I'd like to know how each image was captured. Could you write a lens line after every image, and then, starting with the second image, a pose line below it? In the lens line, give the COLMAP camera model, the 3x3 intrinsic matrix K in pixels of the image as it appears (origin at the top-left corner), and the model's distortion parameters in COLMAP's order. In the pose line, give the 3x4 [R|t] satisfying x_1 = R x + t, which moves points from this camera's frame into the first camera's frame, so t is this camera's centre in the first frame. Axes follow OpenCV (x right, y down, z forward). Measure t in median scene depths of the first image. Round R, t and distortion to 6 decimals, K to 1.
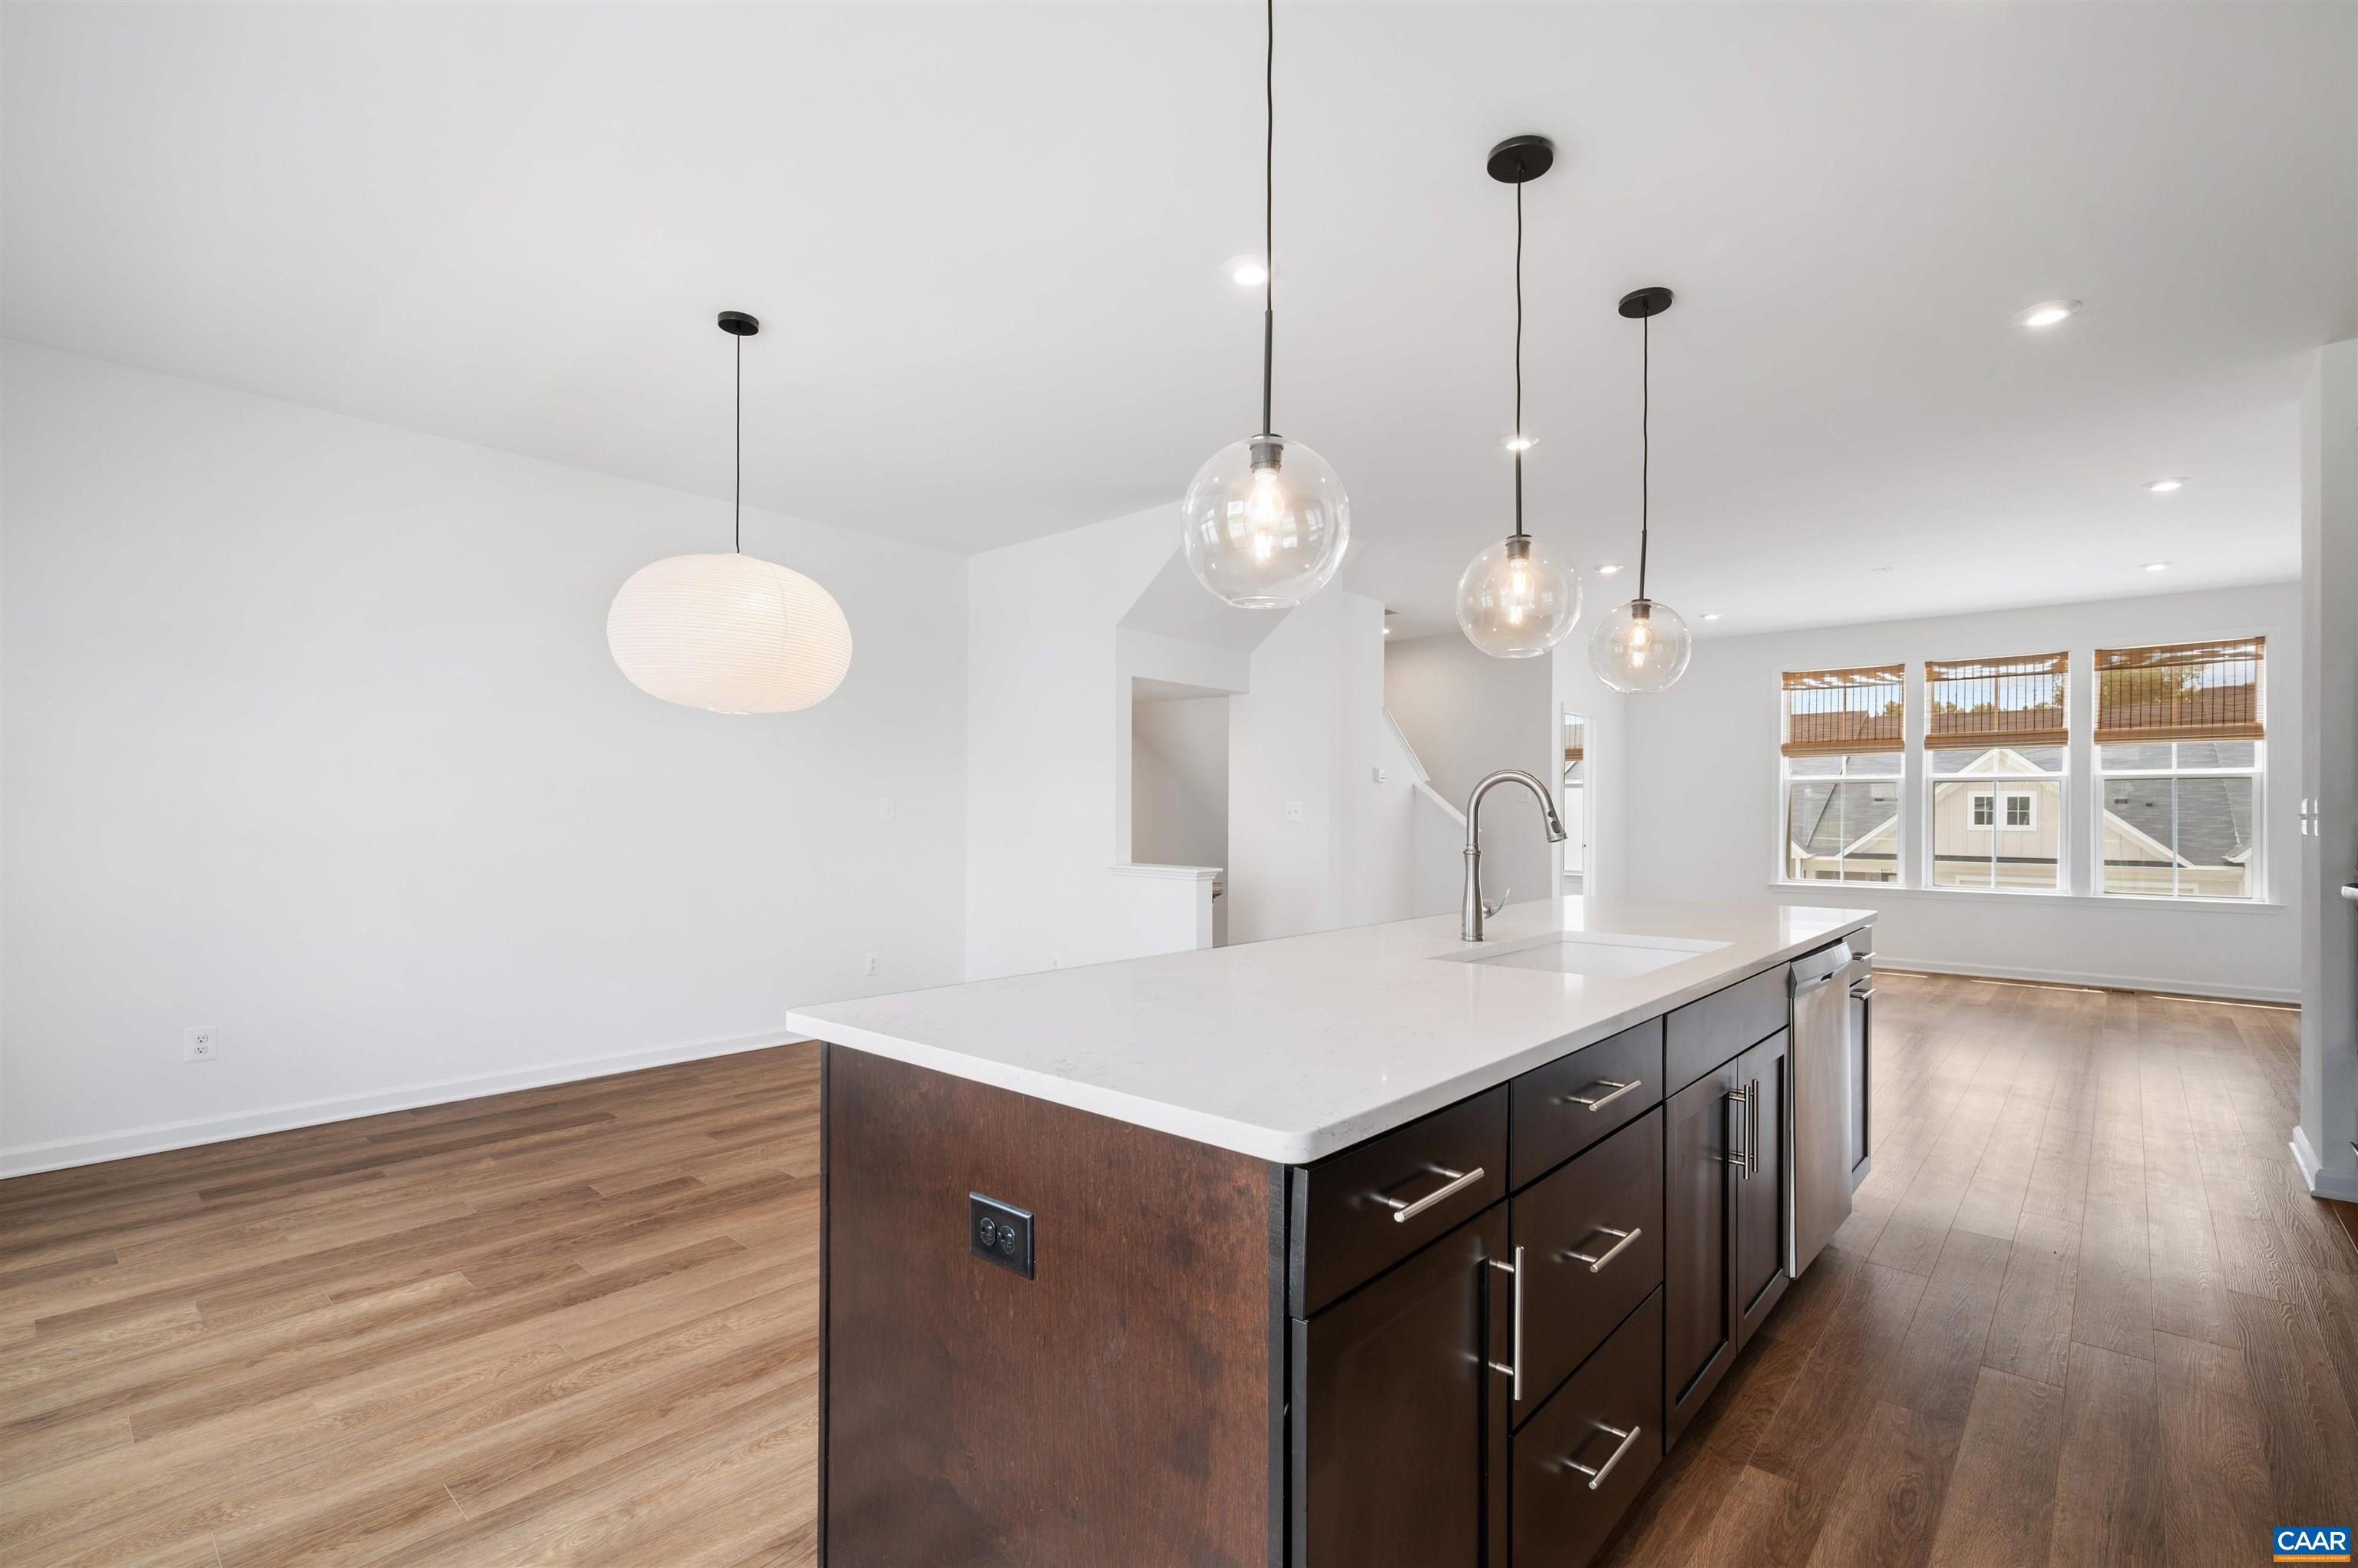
lens RADIAL K [[1078.6, 0, 1184.8], [0, 1078.6, 798.0], [0, 0, 1]] dist [0.001425, 0.000297]
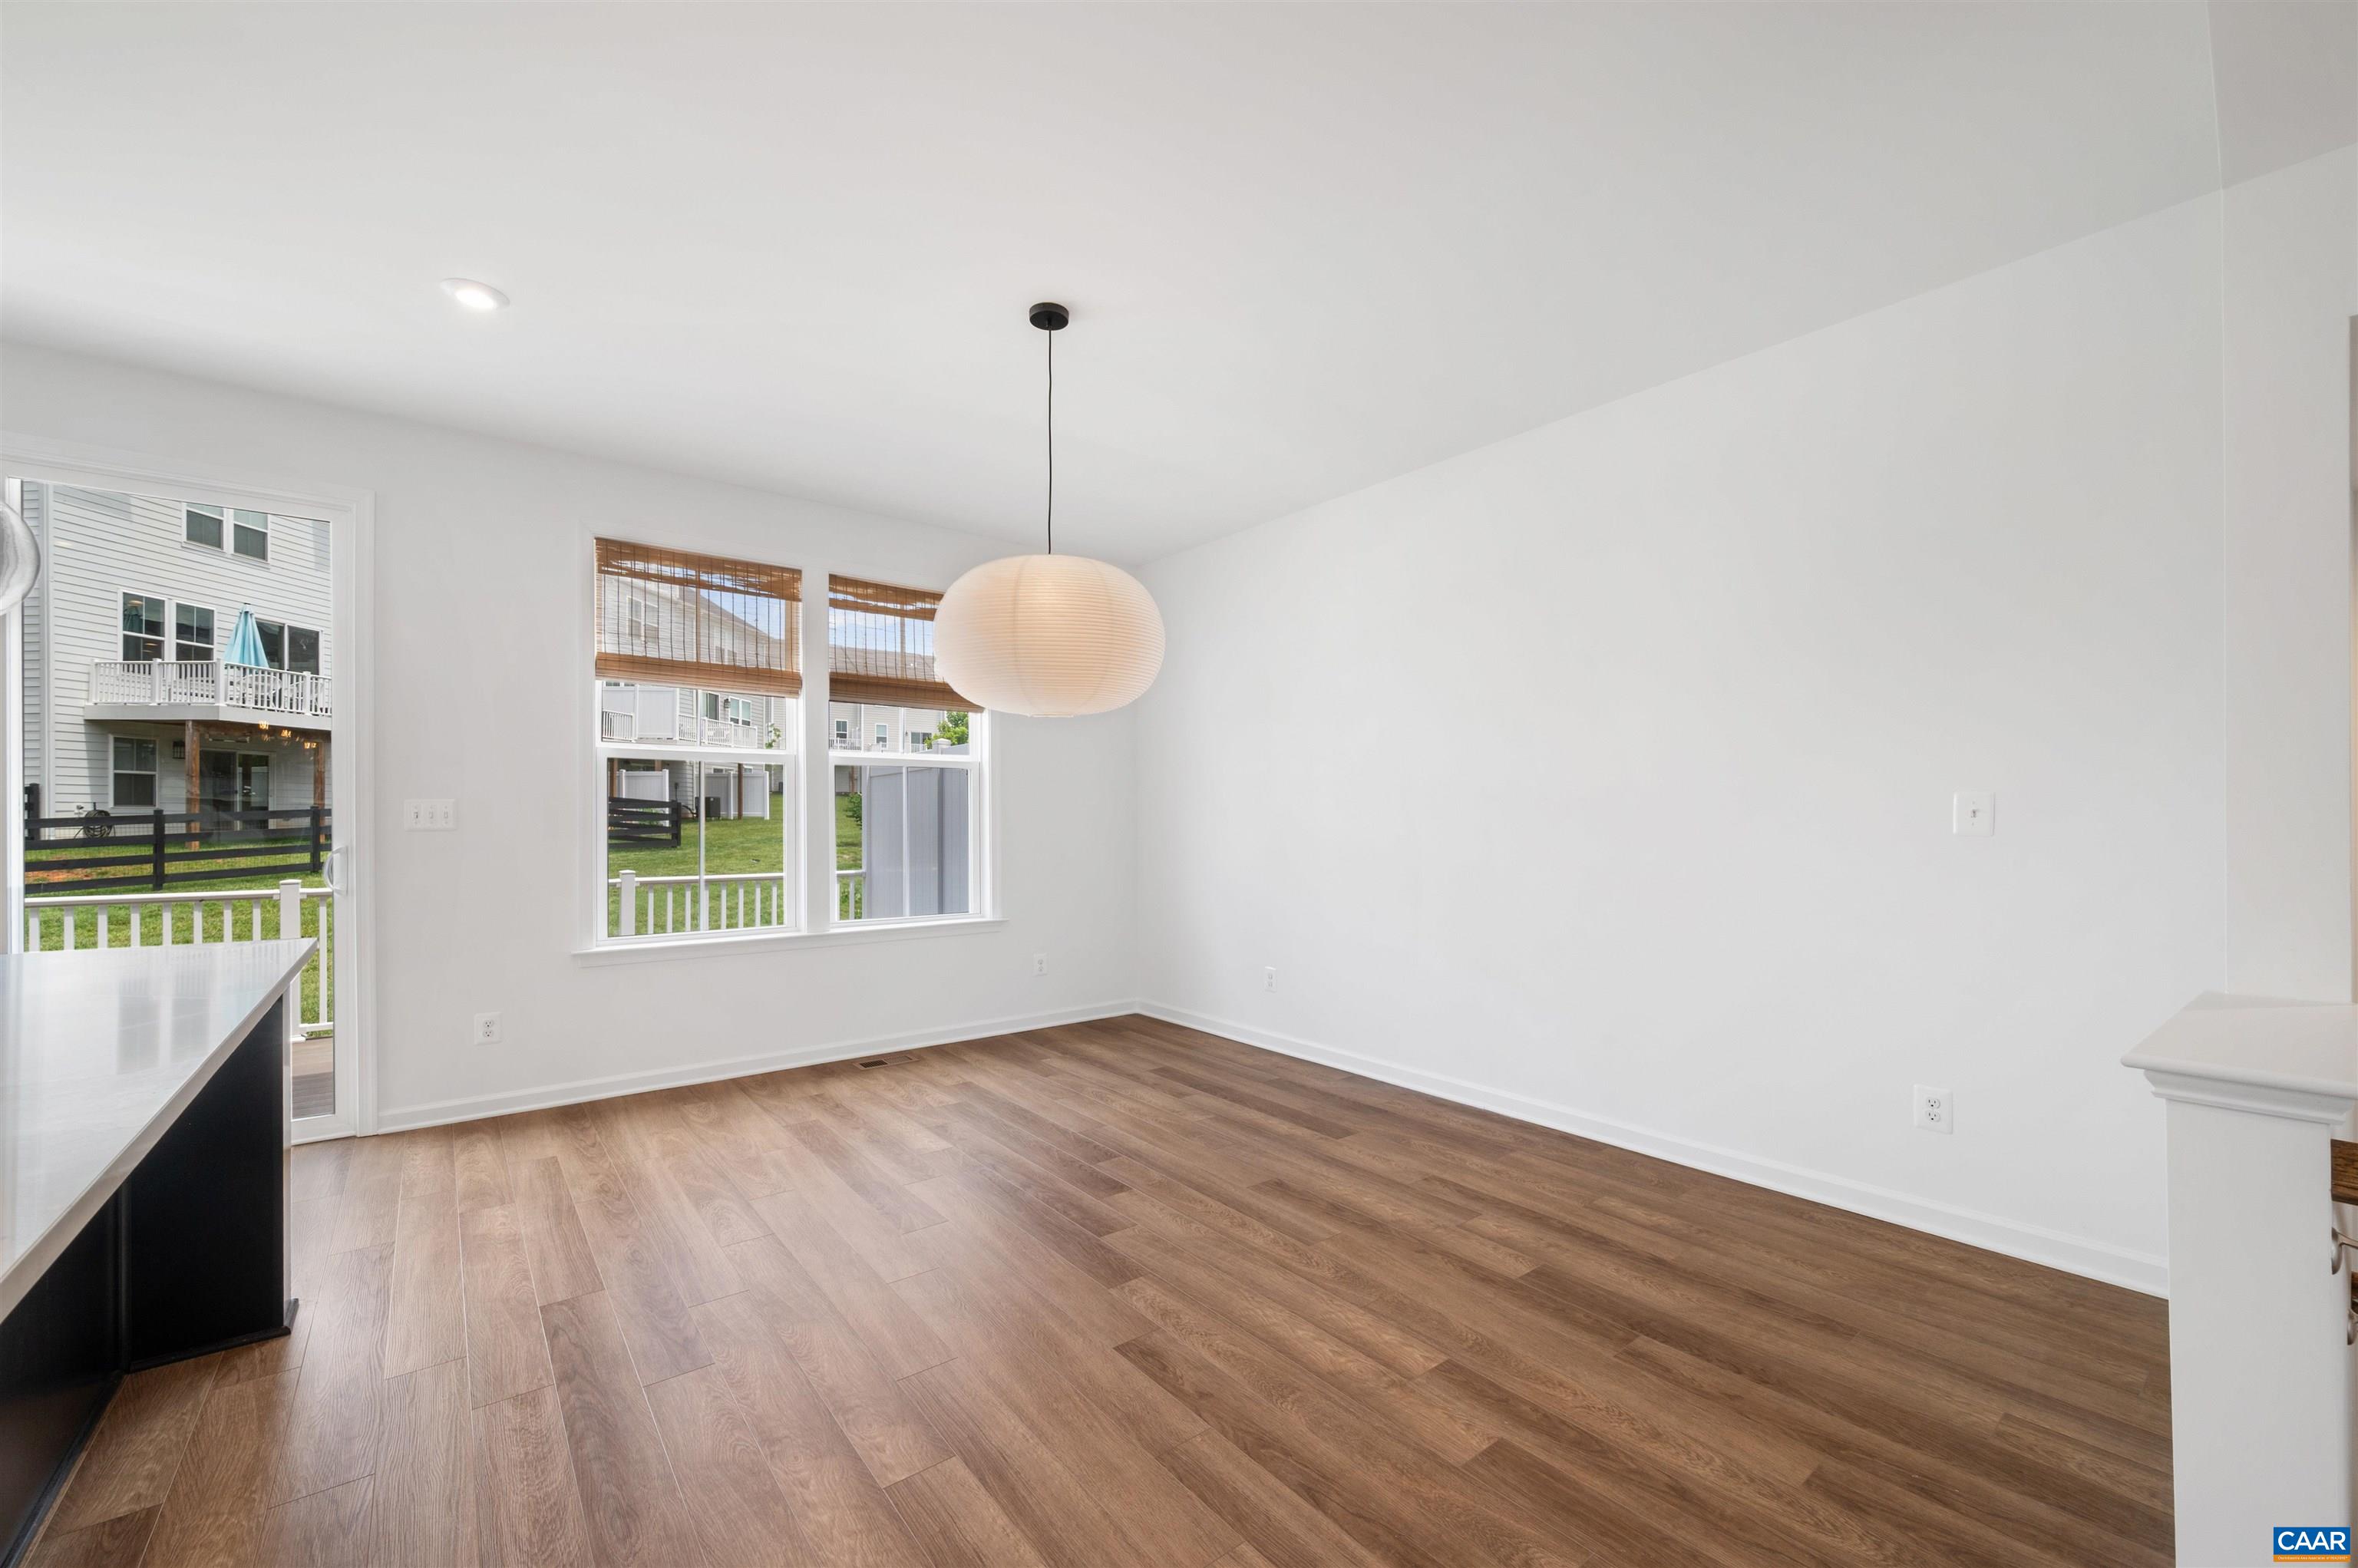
lens RADIAL K [[963.3, 0, 1187.5], [0, 963.3, 804.0], [0, 0, 1]] dist [-0.001205, -0.000240]
pose [[-0.178195, -0.012889, -0.983911, 0.385644], [0.009878, 0.999840, -0.014887, 0.015824], [0.983946, -0.012372, -0.178039, 1.185223]]
